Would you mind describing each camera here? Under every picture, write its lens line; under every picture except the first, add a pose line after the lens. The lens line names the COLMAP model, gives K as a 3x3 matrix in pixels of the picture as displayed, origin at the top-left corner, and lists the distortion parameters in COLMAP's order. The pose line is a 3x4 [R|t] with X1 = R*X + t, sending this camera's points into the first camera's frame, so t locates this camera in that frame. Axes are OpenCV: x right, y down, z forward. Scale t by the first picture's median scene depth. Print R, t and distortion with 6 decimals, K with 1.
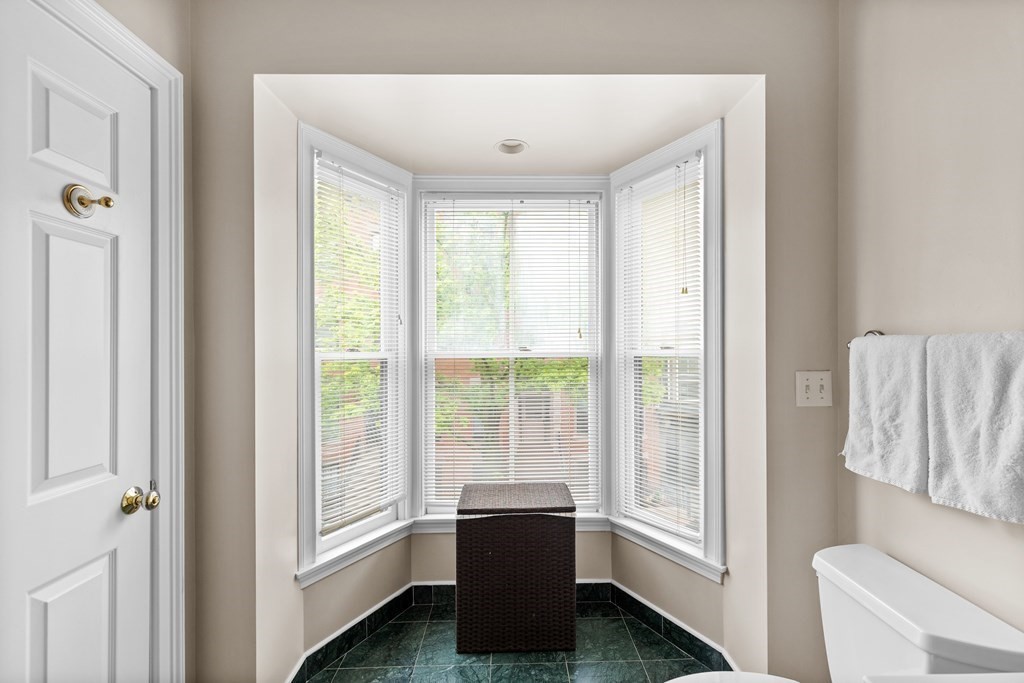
lens RADIAL K [[468.5, 0, 517.7], [0, 468.5, 347.8], [0, 0, 1]] dist [0.011732, -0.000618]
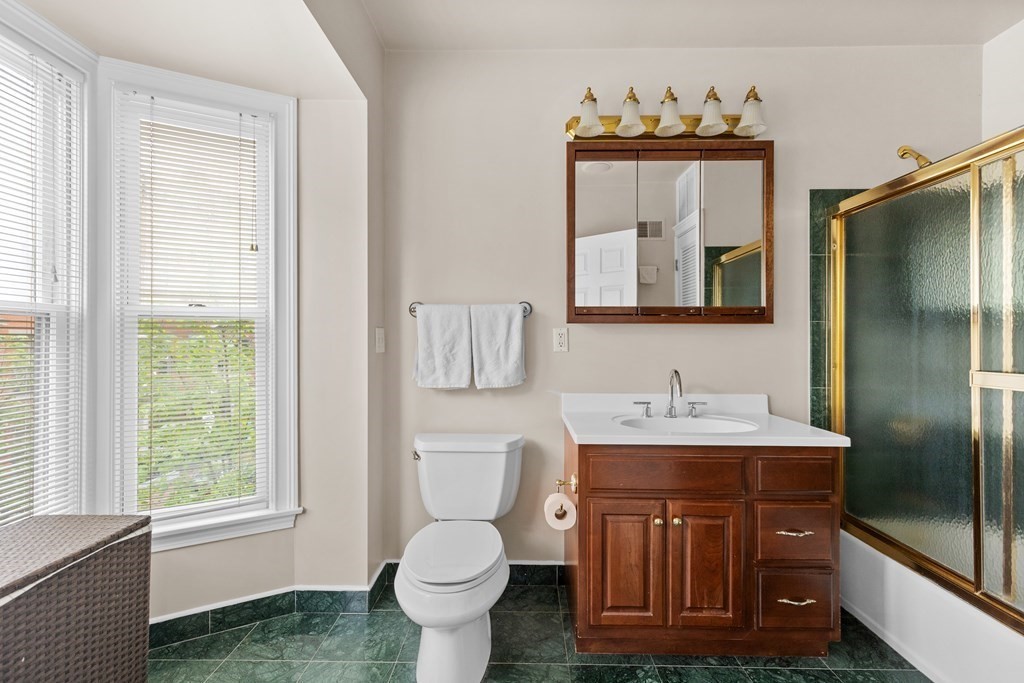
lens RADIAL K [[468.5, 0, 518.5], [0, 468.5, 337.6], [0, 0, 1]] dist [0.011732, -0.000618]
pose [[0.026492, 0.014481, 0.999544, -0.649449], [-0.002236, 0.999893, -0.014426, 0.083354], [-0.999647, -0.001853, 0.026521, 0.462047]]
